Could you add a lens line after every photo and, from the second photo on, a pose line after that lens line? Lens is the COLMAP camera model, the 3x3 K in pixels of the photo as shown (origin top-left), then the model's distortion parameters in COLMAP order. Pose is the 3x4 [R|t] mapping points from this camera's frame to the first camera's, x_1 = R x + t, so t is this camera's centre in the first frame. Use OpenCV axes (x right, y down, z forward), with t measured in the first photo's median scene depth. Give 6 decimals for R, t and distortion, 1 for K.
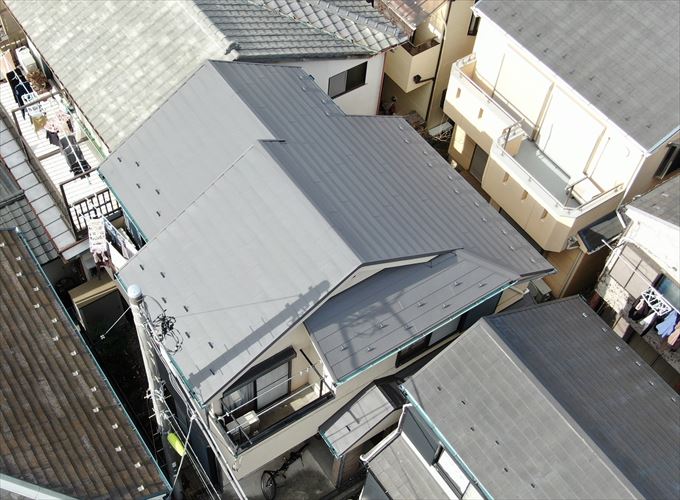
lens RADIAL K [[842.8, 0, 337.3], [0, 842.8, 252.1], [0, 0, 1]] dist [0.009581, 0.000000]
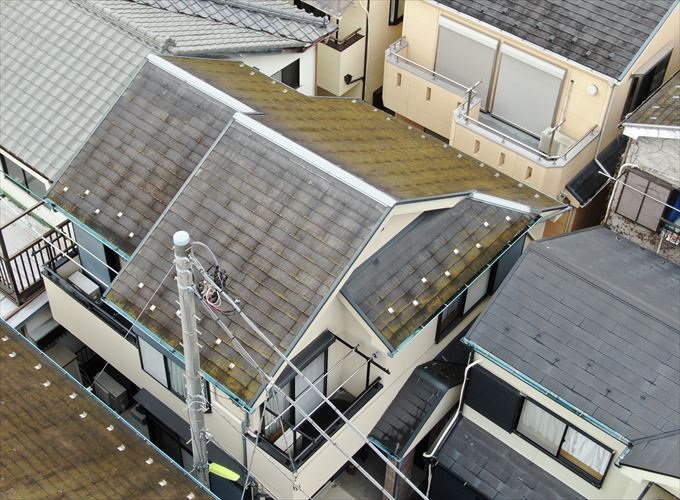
lens RADIAL K [[951.6, 0, 339.5], [0, 951.6, 247.7], [0, 0, 1]] dist [-0.002492, 0.000000]
pose [[0.962929, -0.206270, 0.173839, -0.149107], [0.232296, 0.961678, -0.145649, 0.135528], [-0.137134, 0.180632, 0.973944, 0.028923]]
